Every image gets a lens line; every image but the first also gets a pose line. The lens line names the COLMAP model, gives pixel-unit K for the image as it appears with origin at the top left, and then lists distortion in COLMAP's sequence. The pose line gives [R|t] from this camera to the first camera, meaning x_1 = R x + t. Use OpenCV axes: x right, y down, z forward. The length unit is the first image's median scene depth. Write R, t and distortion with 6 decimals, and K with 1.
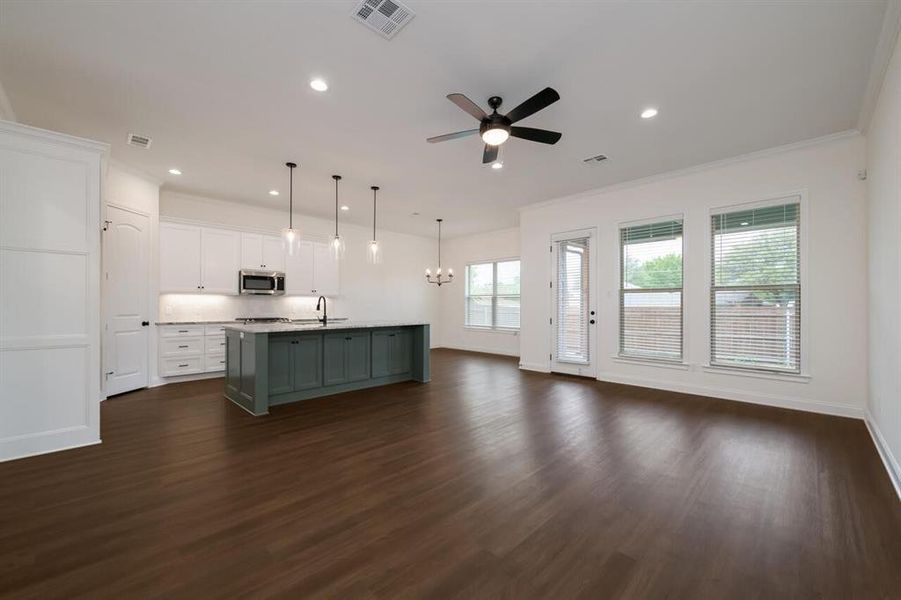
lens RADIAL K [[361.8, 0, 452.5], [0, 361.8, 299.7], [0, 0, 1]] dist [0.003008, 0.000165]
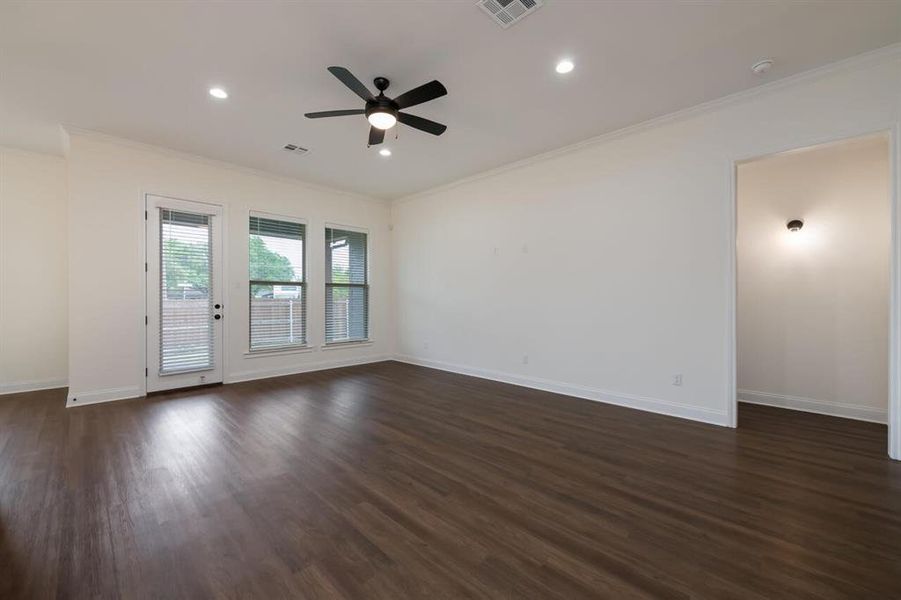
lens RADIAL K [[361.8, 0, 450.2], [0, 361.8, 301.3], [0, 0, 1]] dist [0.003008, 0.000165]
pose [[-0.021205, -0.007373, 0.999748, -0.575317], [-0.018438, 0.999806, 0.006982, 0.010649], [-0.999605, -0.018286, -0.021336, 0.582145]]
